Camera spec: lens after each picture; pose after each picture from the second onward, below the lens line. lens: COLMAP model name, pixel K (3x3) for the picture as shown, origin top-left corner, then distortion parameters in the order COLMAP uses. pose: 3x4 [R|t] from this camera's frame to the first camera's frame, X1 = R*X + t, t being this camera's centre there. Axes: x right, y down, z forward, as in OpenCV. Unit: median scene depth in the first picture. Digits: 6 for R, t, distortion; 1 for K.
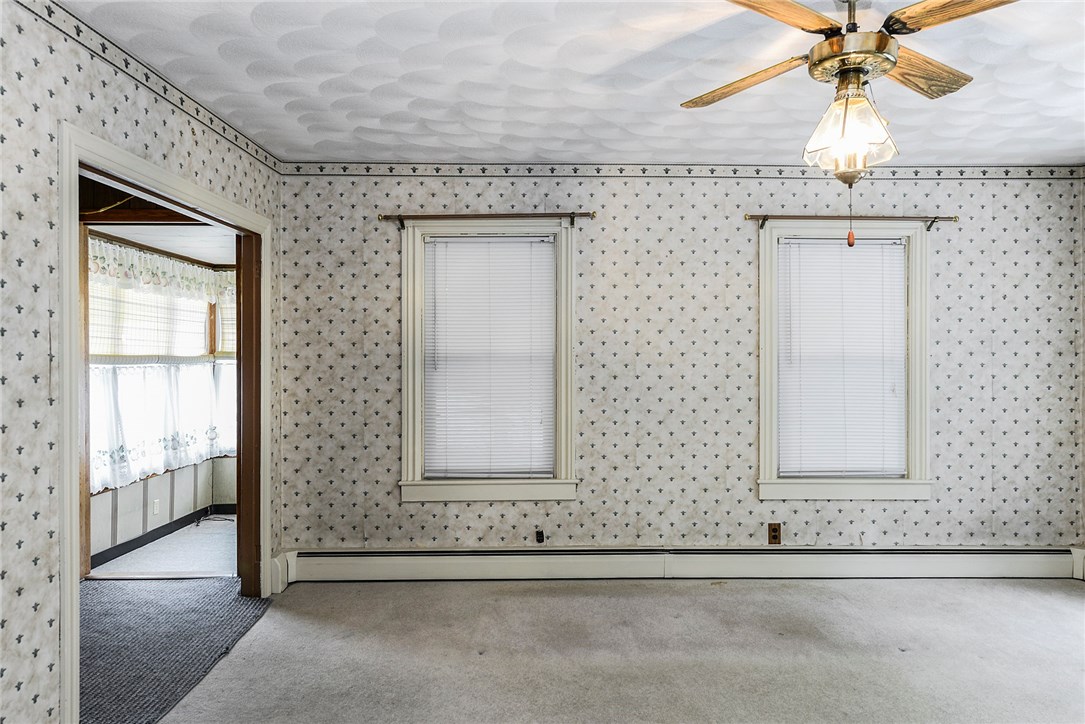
lens RADIAL K [[750.3, 0, 542.8], [0, 750.3, 358.0], [0, 0, 1]] dist [0.000968, 0.000092]
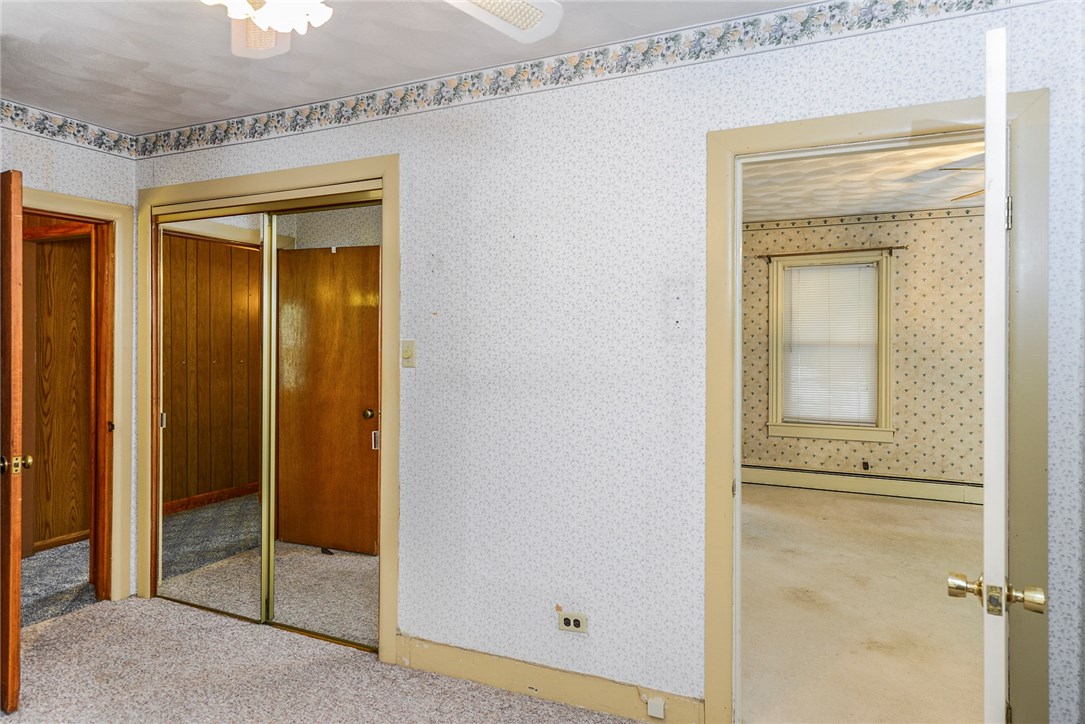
lens RADIAL K [[688.2, 0, 537.3], [0, 688.2, 337.7], [0, 0, 1]] dist [0.004536, 0.001079]
pose [[0.892827, 0.002517, -0.450392, 0.029402], [-0.005722, 0.999967, -0.005757, -0.003554], [0.450363, 0.007717, 0.892812, -0.509294]]
